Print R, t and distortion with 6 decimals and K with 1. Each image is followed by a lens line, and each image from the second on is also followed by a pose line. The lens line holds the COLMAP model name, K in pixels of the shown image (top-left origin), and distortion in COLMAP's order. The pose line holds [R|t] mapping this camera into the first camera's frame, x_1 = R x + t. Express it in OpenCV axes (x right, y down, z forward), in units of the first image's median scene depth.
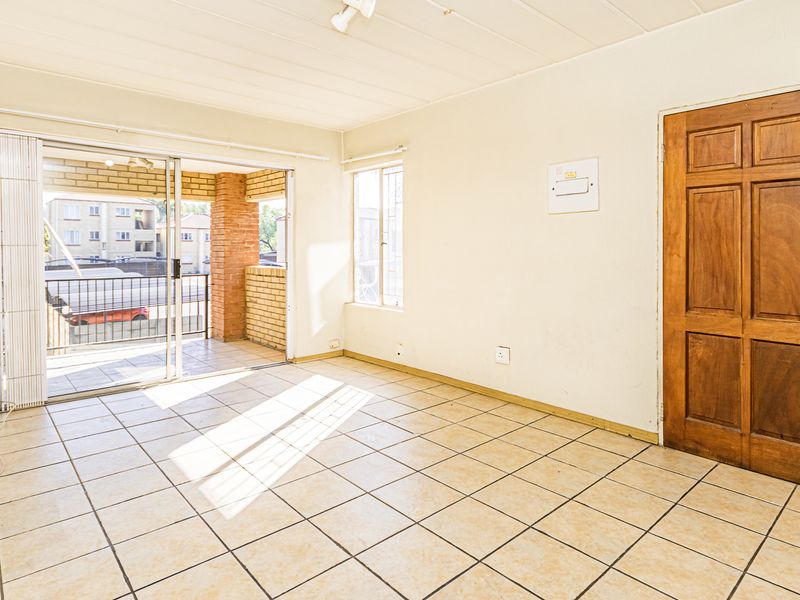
lens RADIAL K [[485.5, 0, 401.1], [0, 485.5, 254.1], [0, 0, 1]] dist [-0.018683, 0.028639]
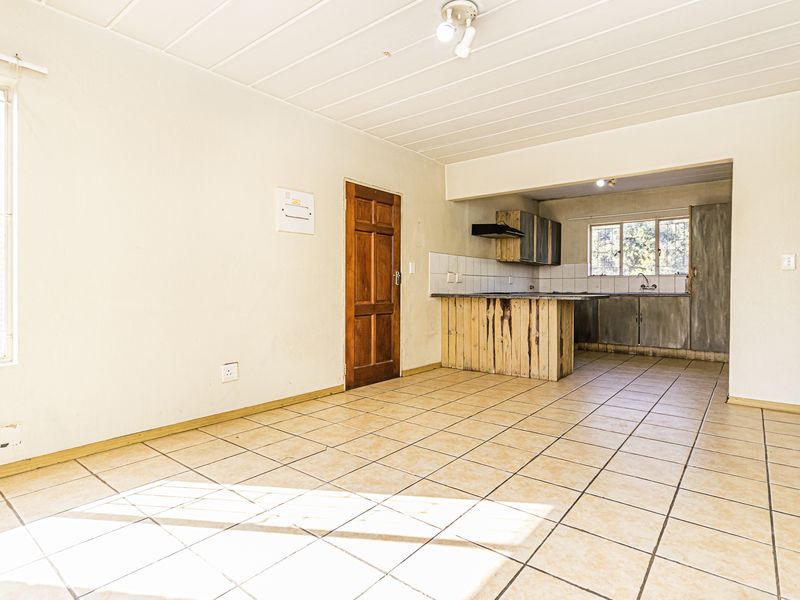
lens RADIAL K [[424.9, 0, 403.1], [0, 424.9, 289.7], [0, 0, 1]] dist [0.001830, 0.000341]
pose [[-0.159574, -0.004538, 0.987175, -0.486760], [0.010743, 0.999922, 0.006333, 0.034491], [-0.987127, 0.011616, -0.159513, 0.590611]]
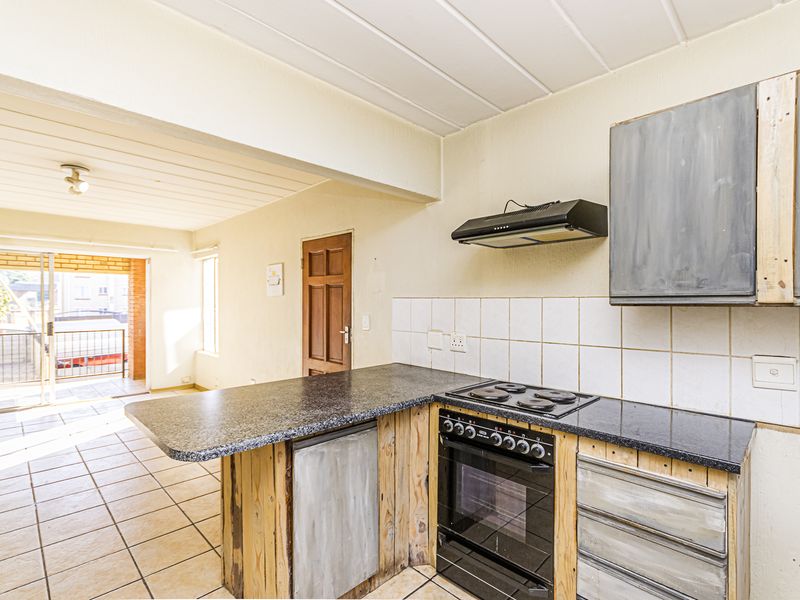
lens RADIAL K [[445.3, 0, 413.9], [0, 445.3, 303.0], [0, 0, 1]] dist [0.023792, -0.000066]
pose [[0.999930, 0.010572, 0.005257, 0.535155], [-0.010514, 0.999884, -0.010986, -0.033582], [-0.005373, 0.010930, 0.999926, -0.331257]]
